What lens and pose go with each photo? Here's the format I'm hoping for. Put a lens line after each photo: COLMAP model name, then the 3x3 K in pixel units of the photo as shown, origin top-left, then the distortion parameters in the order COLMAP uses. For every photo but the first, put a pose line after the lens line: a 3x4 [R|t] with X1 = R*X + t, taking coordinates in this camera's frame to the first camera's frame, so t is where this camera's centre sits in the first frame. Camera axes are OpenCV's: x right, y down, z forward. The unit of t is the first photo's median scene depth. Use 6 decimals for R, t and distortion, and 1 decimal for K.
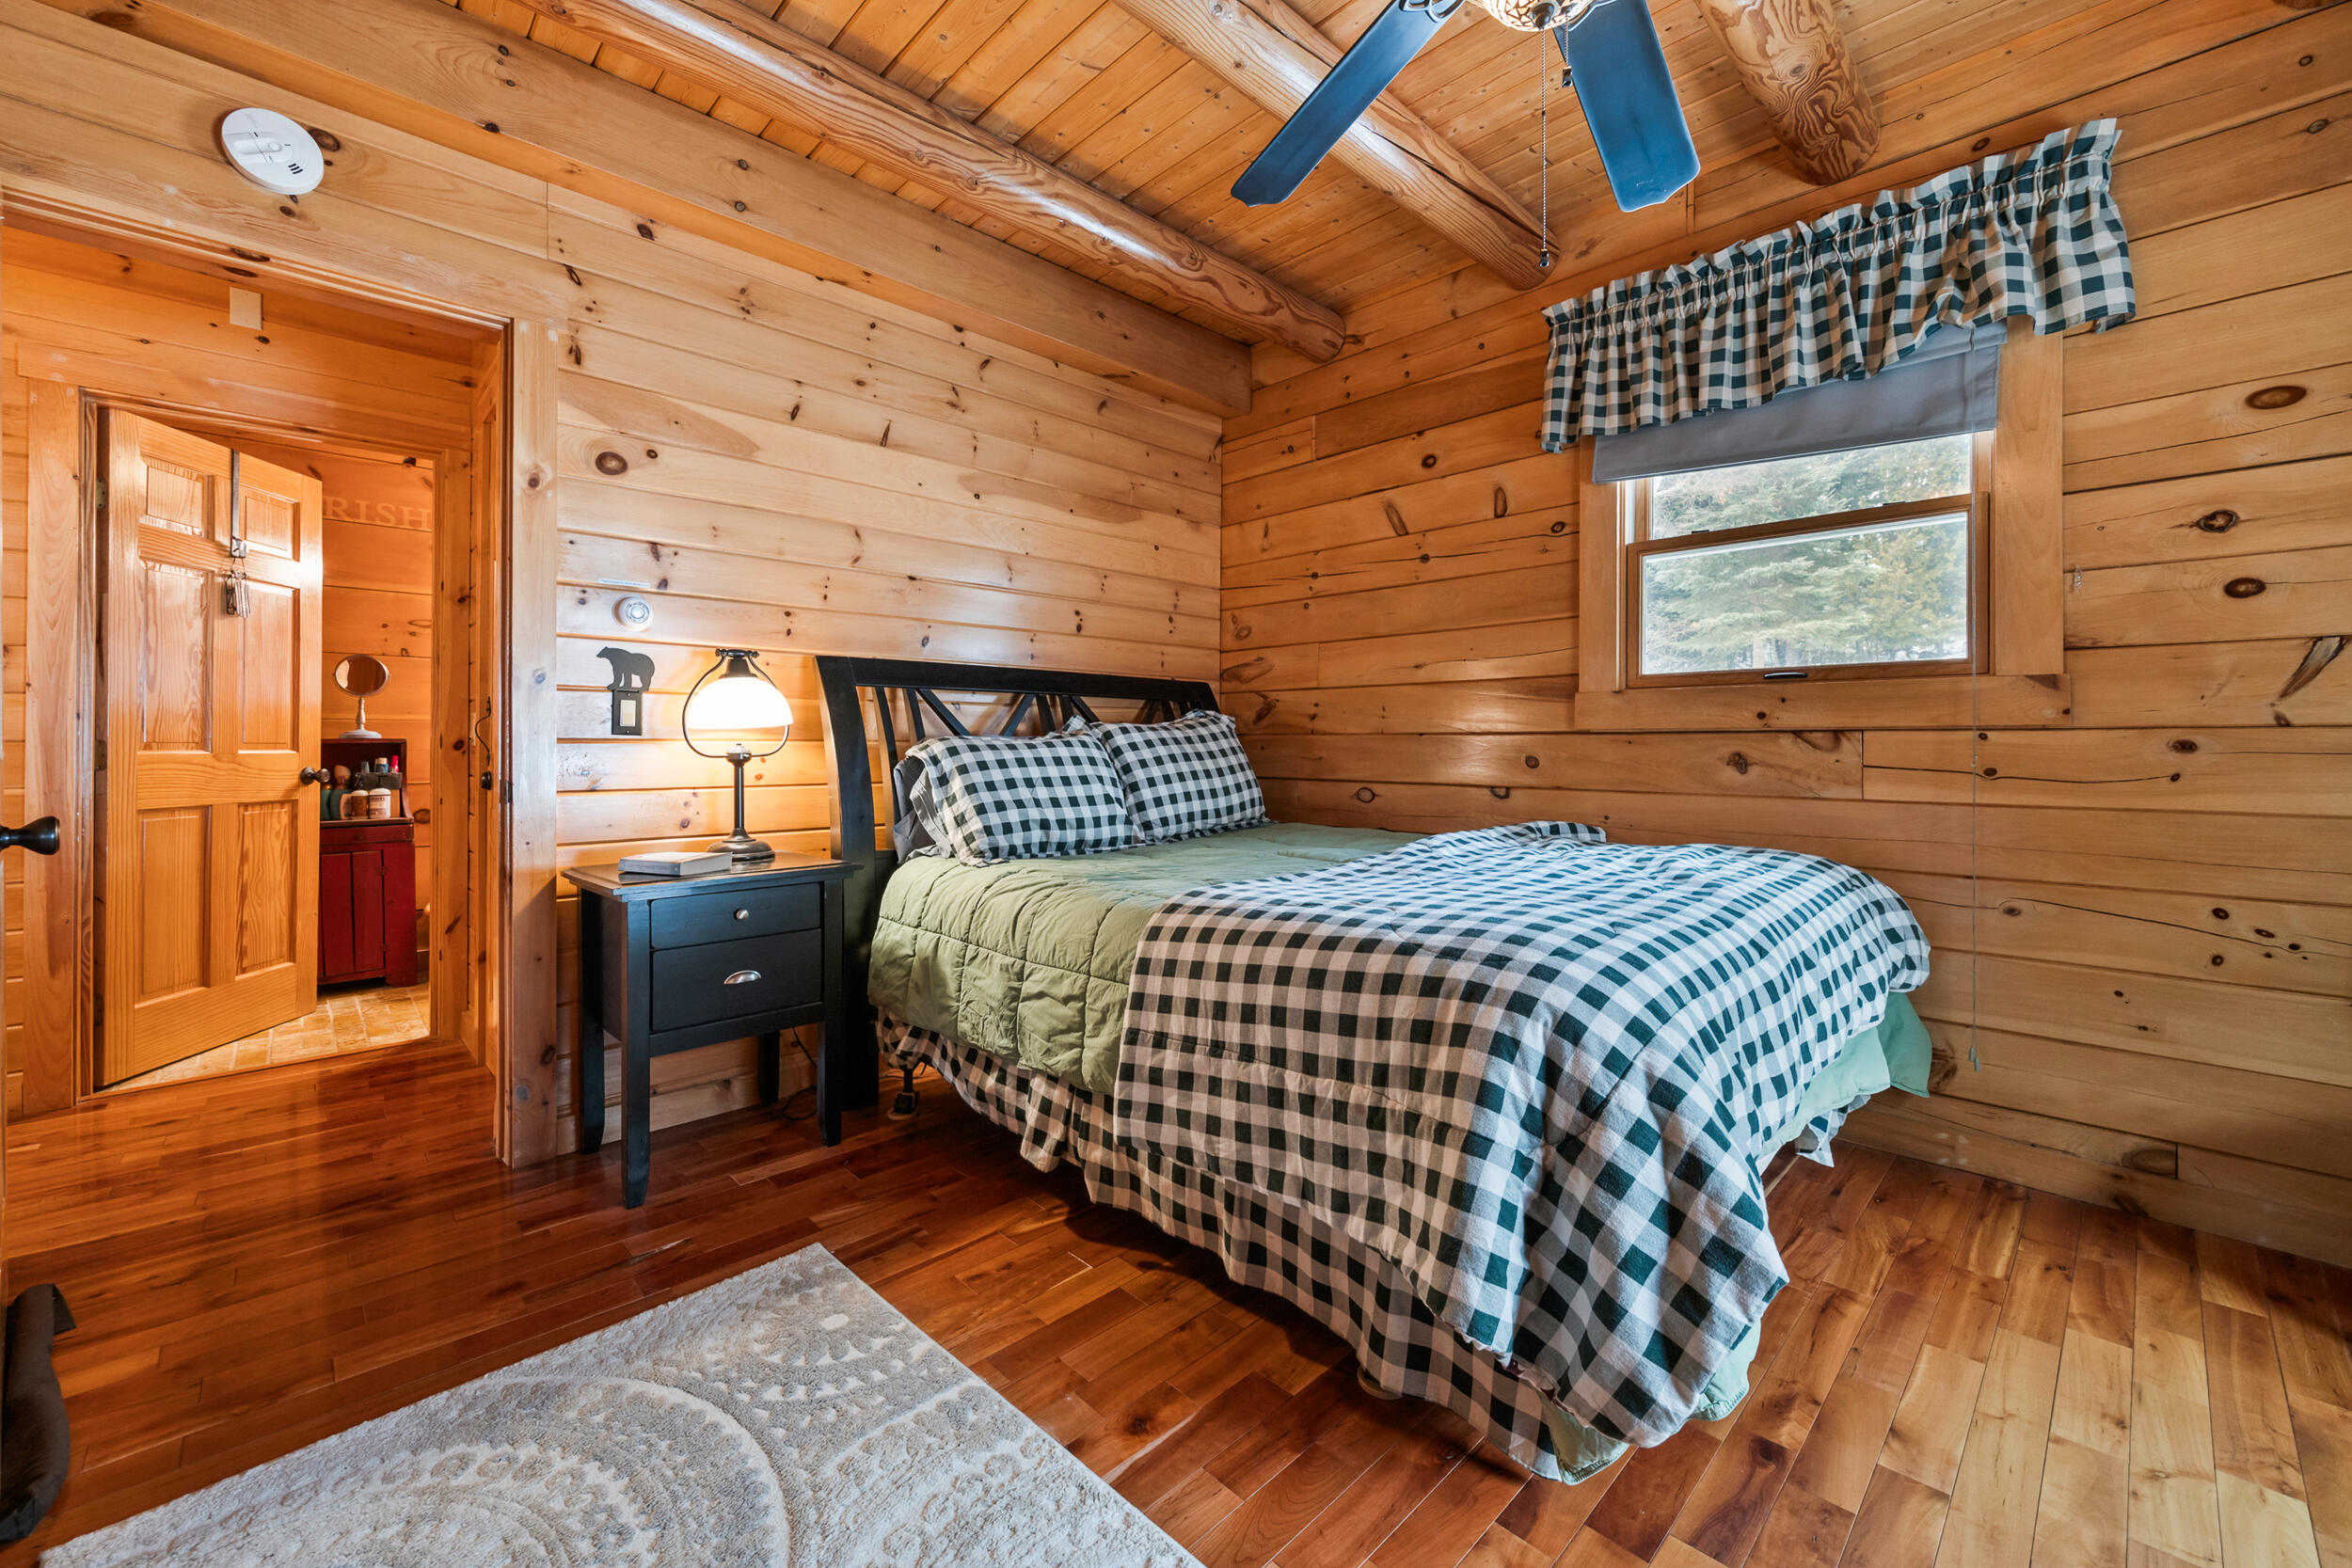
lens RADIAL K [[928.2, 0, 1177.2], [0, 928.2, 741.3], [0, 0, 1]] dist [0.000070, -0.000743]
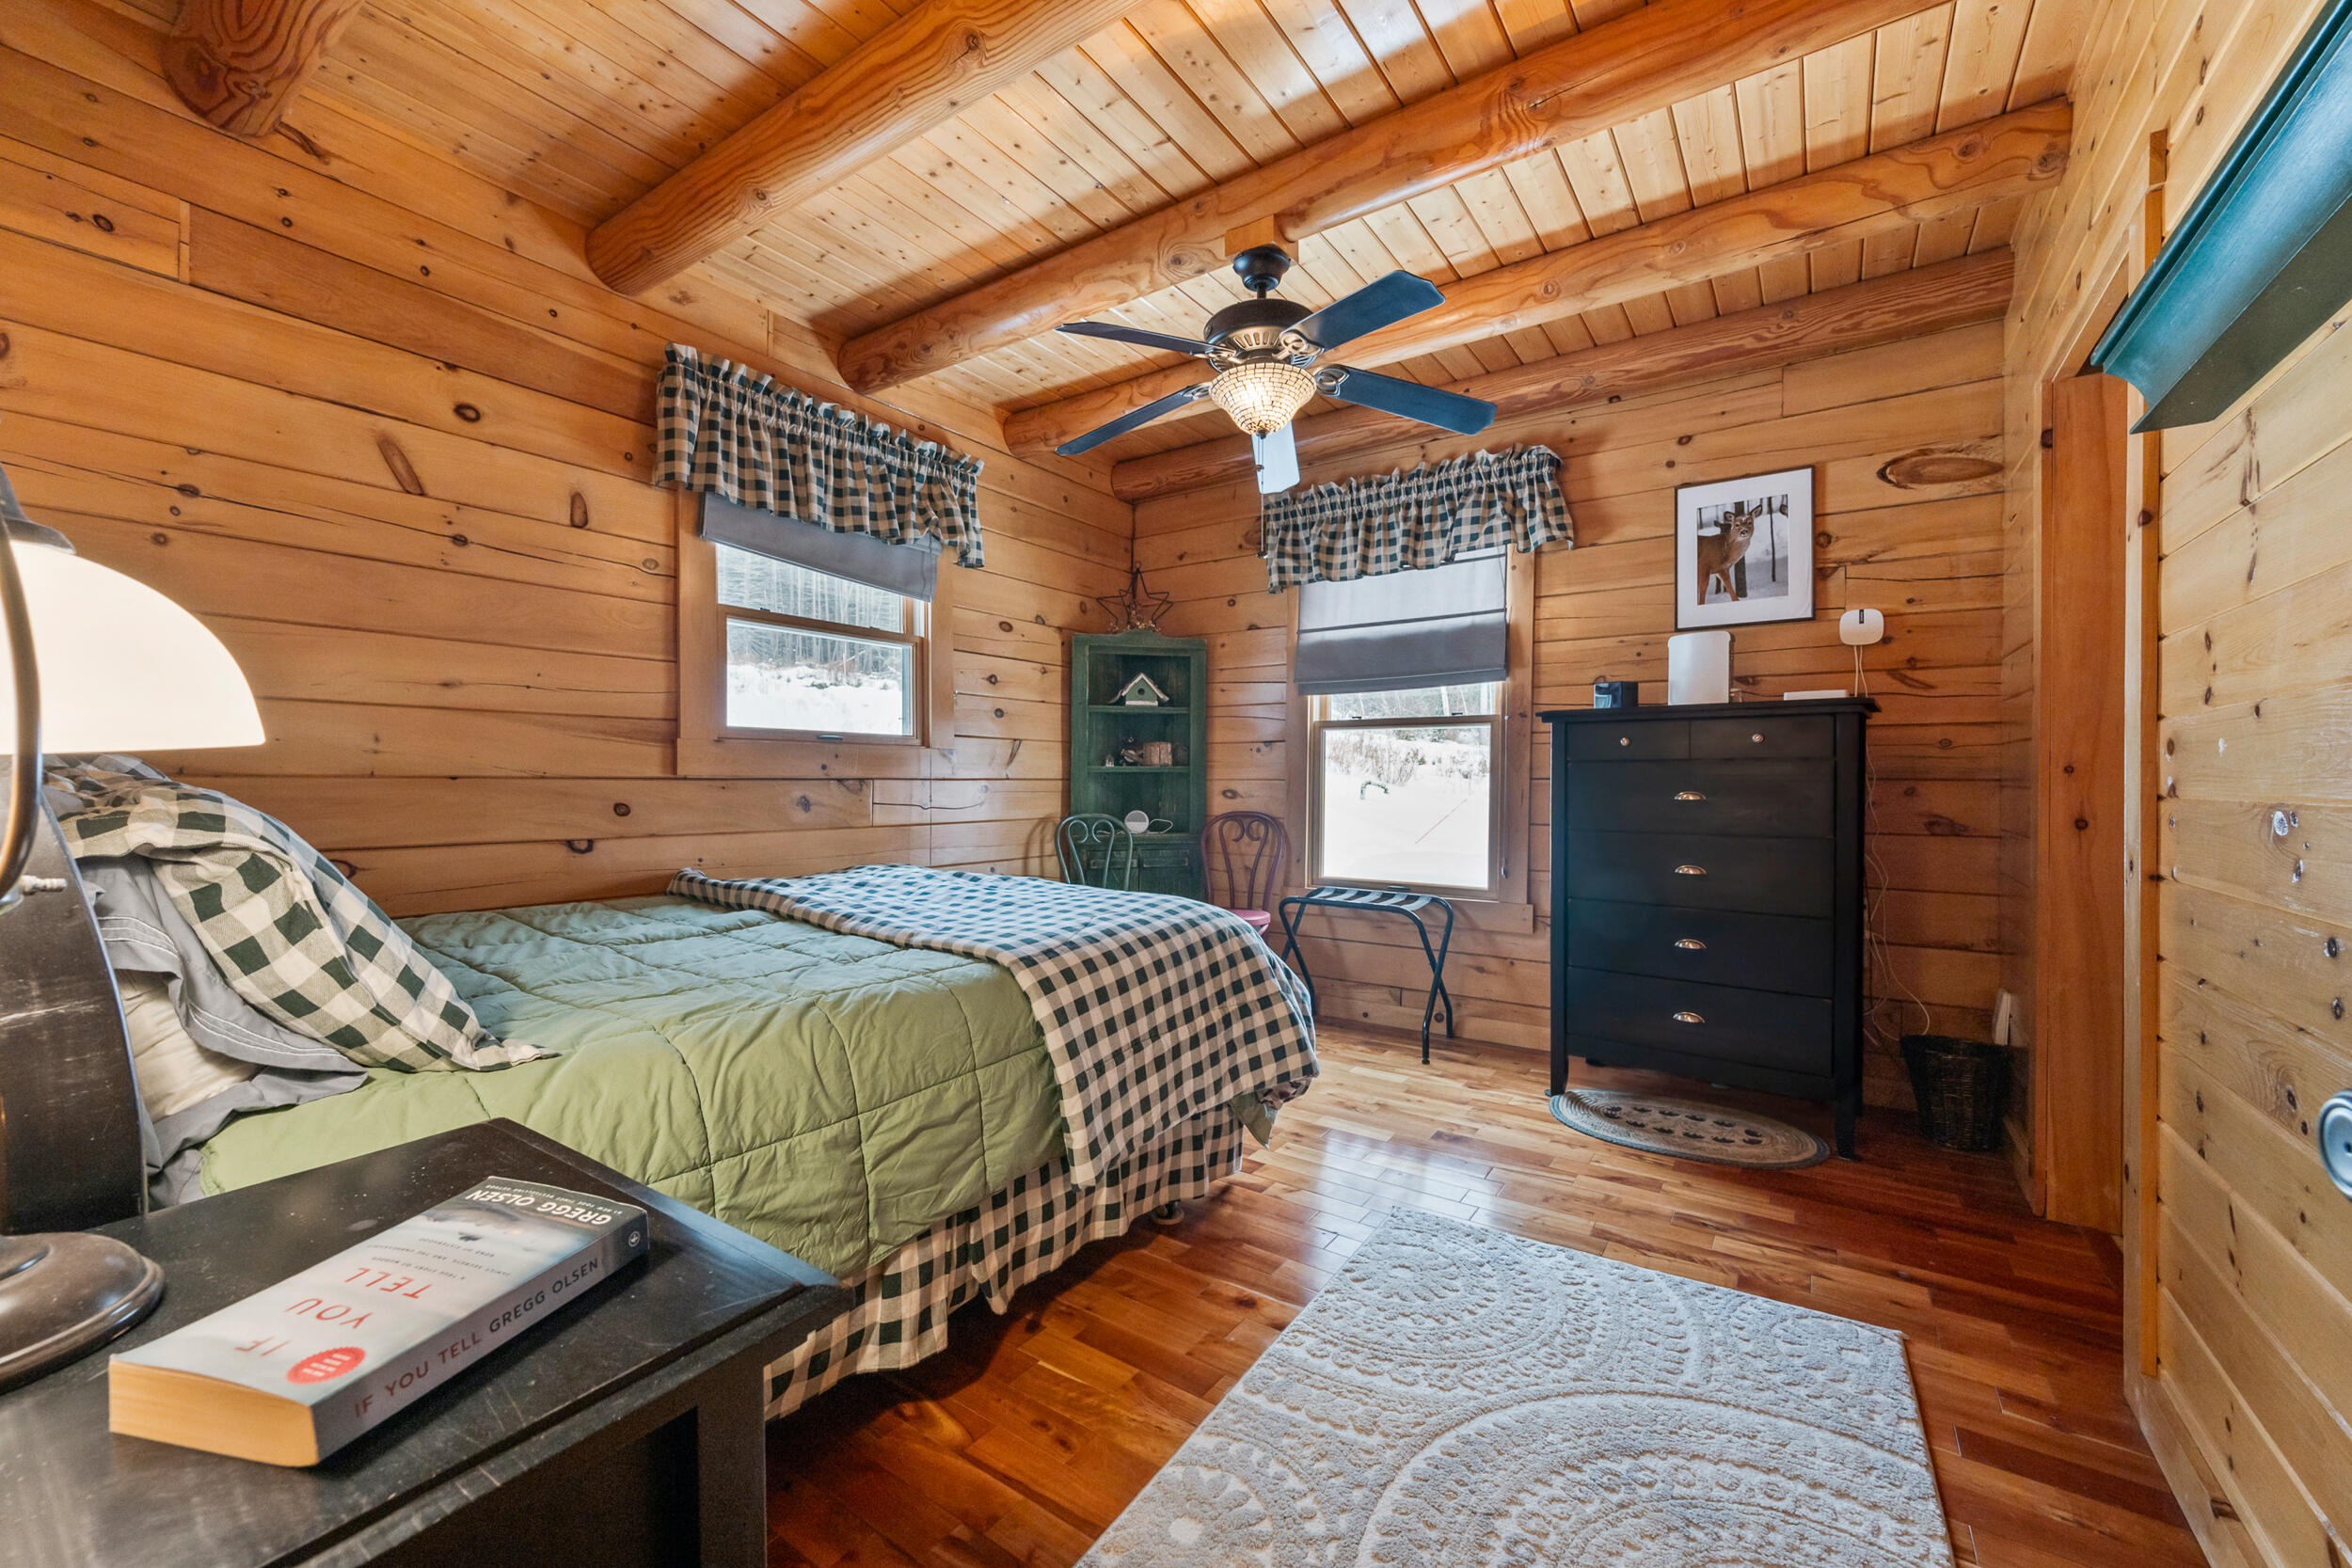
lens RADIAL K [[928.2, 0, 1190.7], [0, 928.2, 775.8], [0, 0, 1]] dist [0.000070, -0.000743]
pose [[-0.202839, 0.004754, 0.979201, -0.829836], [-0.005274, 0.999968, -0.005947, -0.011734], [-0.979198, -0.006371, -0.202807, 0.836942]]
